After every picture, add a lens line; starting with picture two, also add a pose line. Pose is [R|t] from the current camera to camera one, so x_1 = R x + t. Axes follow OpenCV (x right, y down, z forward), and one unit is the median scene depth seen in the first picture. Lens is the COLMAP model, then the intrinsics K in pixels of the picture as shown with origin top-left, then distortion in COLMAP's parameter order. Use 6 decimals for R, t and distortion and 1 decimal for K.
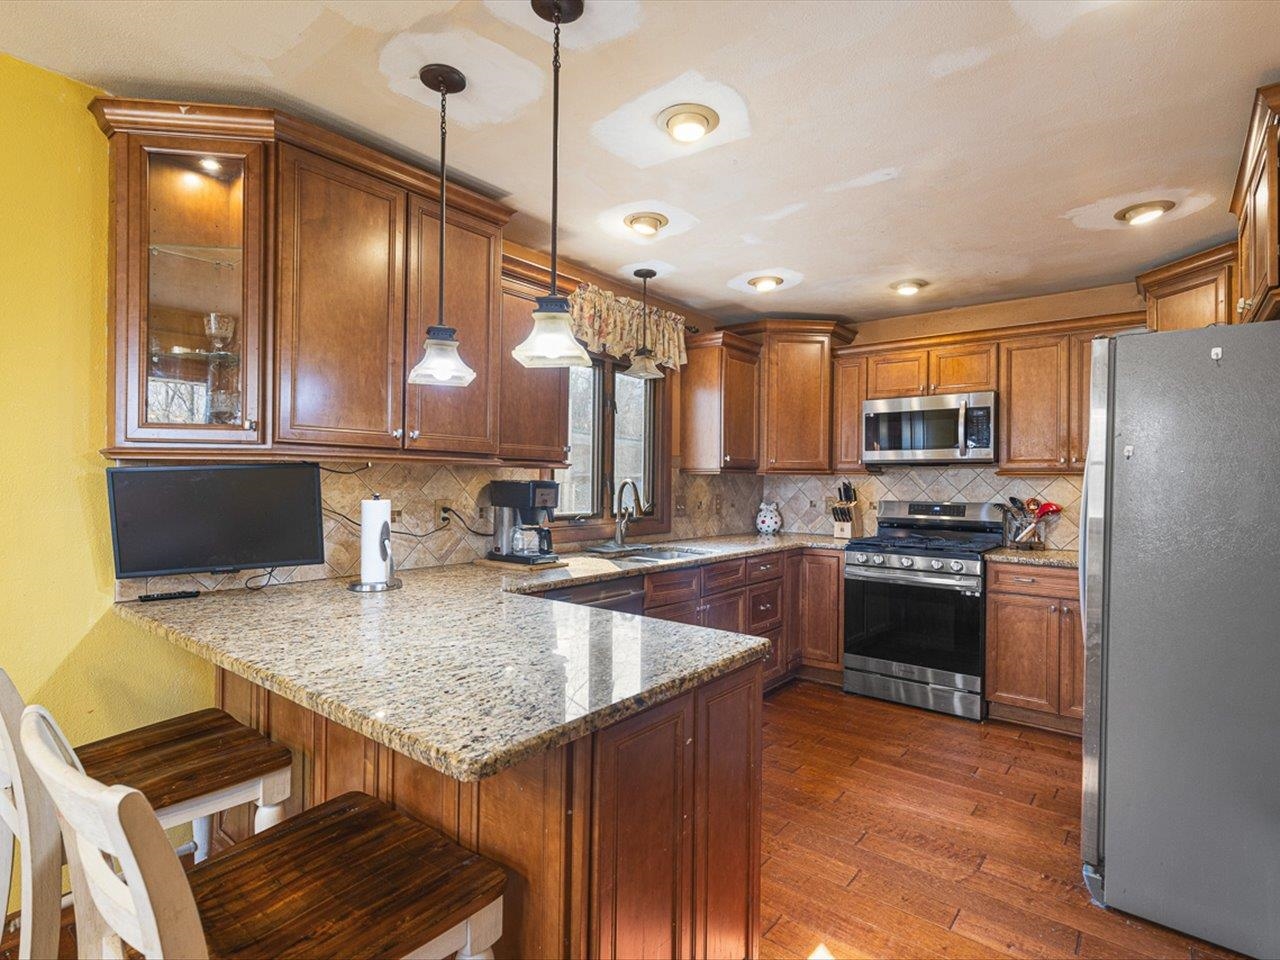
lens RADIAL K [[652.3, 0, 634.3], [0, 652.3, 478.4], [0, 0, 1]] dist [0.003252, 0.000090]
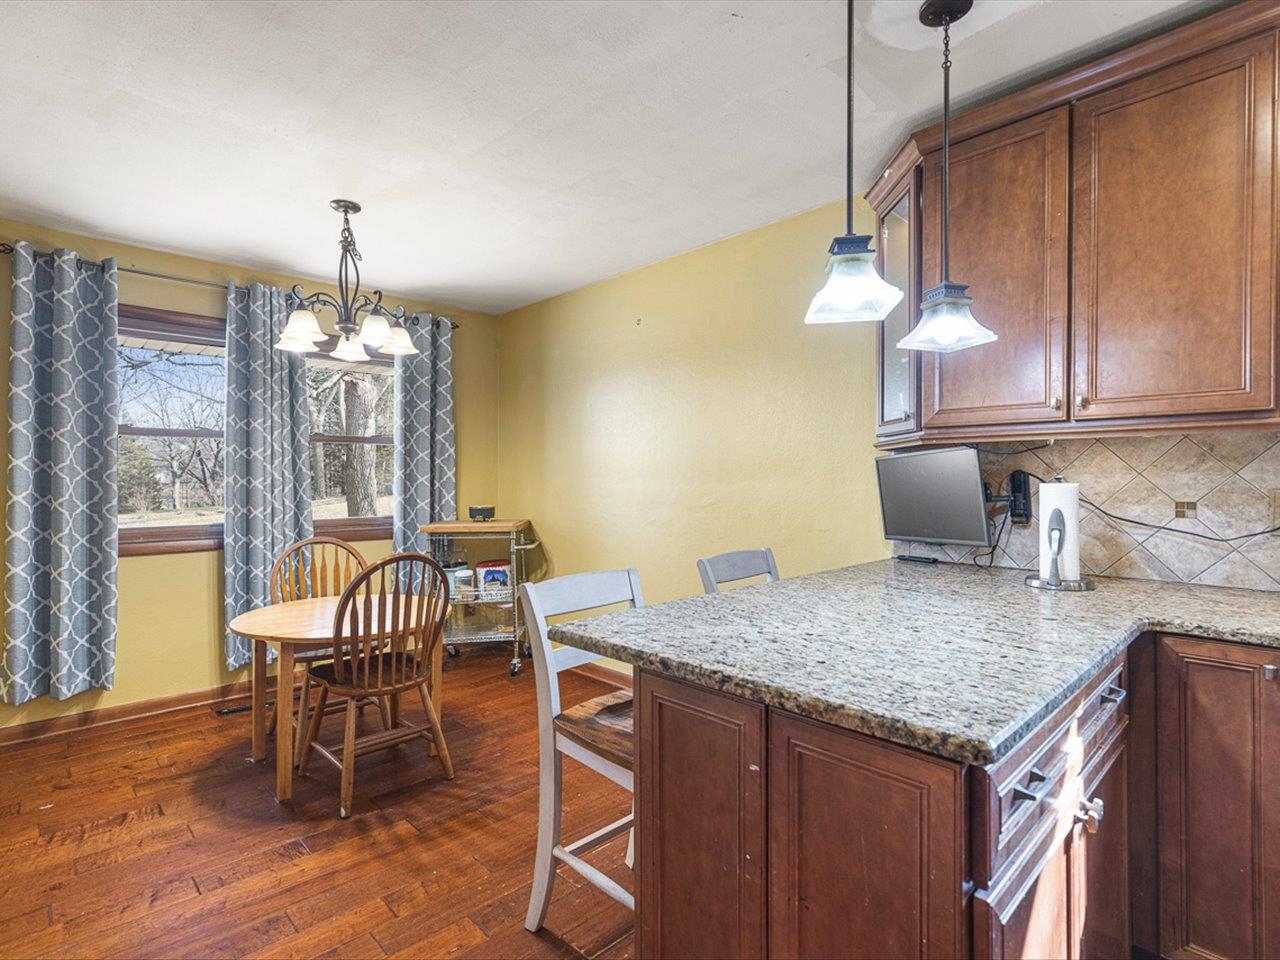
lens RADIAL K [[652.3, 0, 634.3], [0, 652.3, 478.4], [0, 0, 1]] dist [0.003252, 0.000090]
pose [[-0.135952, -0.010279, -0.990662, 0.316785], [0.002239, 0.999940, -0.010682, 0.020729], [0.990713, -0.003670, -0.135921, 0.341742]]
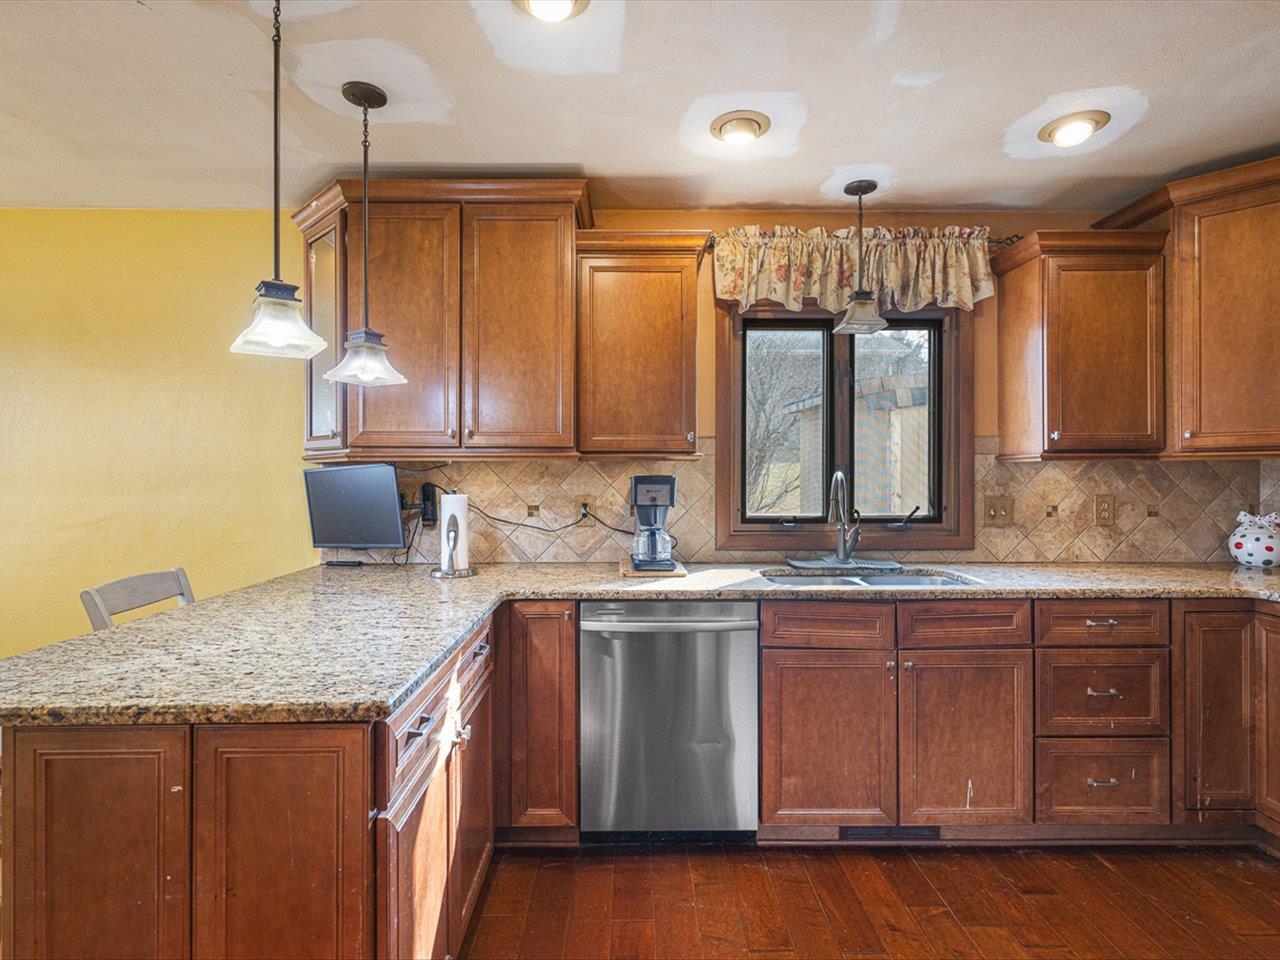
lens RADIAL K [[652.3, 0, 642.4], [0, 652.3, 473.5], [0, 0, 1]] dist [0.009485, -0.000837]
pose [[0.638758, -0.013024, -0.769297, 0.391550], [0.011090, 0.999909, -0.007720, 0.005759], [0.769328, -0.003600, 0.638844, 0.327344]]
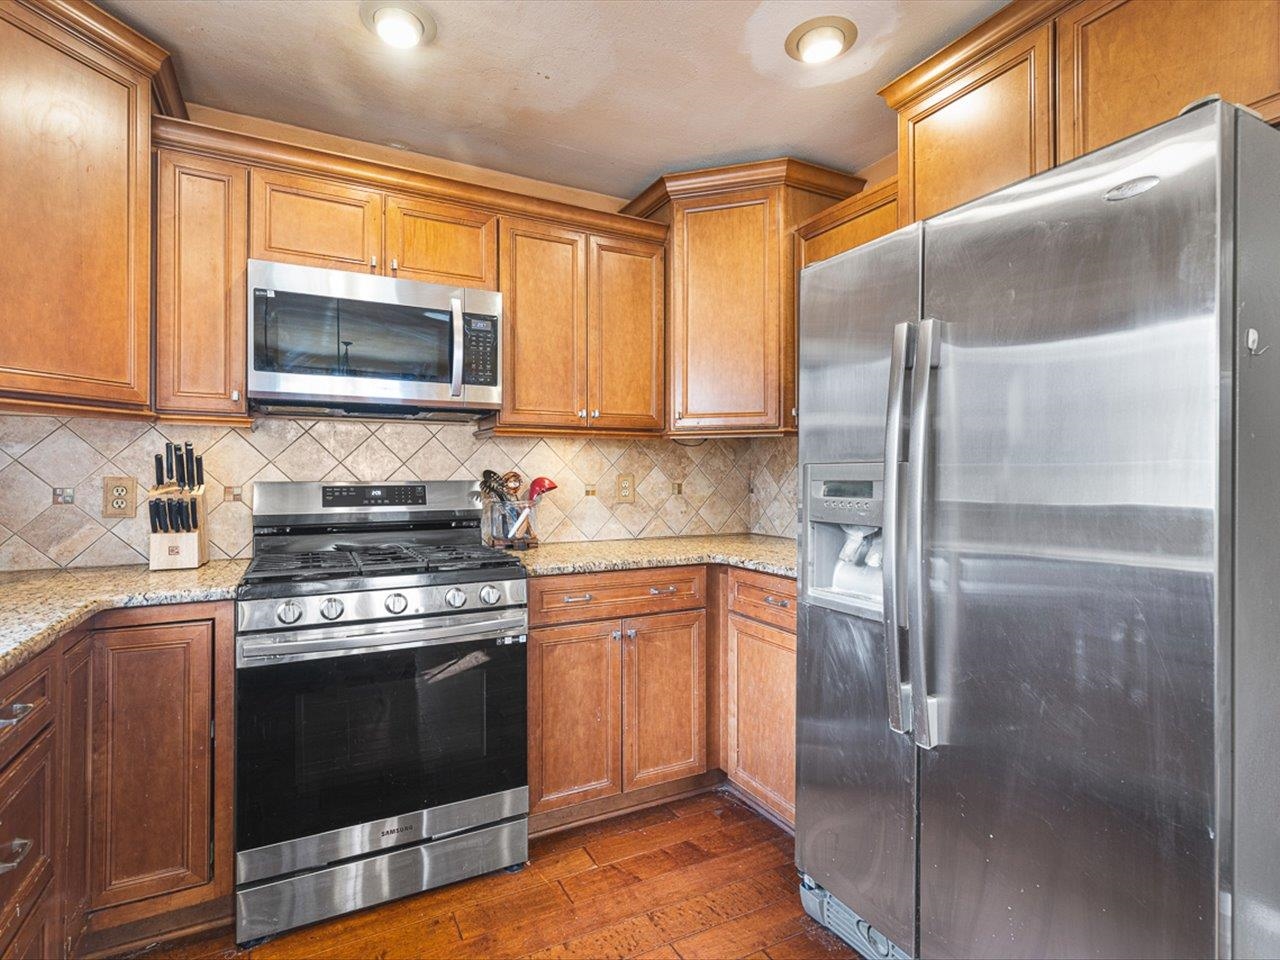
lens RADIAL K [[652.2, 0, 641.0], [0, 652.2, 474.5], [0, 0, 1]] dist [0.019504, 0.000013]
pose [[0.399128, -0.007758, 0.916863, 0.046763], [0.002154, 0.999969, 0.007523, 0.029993], [-0.916893, -0.001028, 0.399132, 0.638637]]
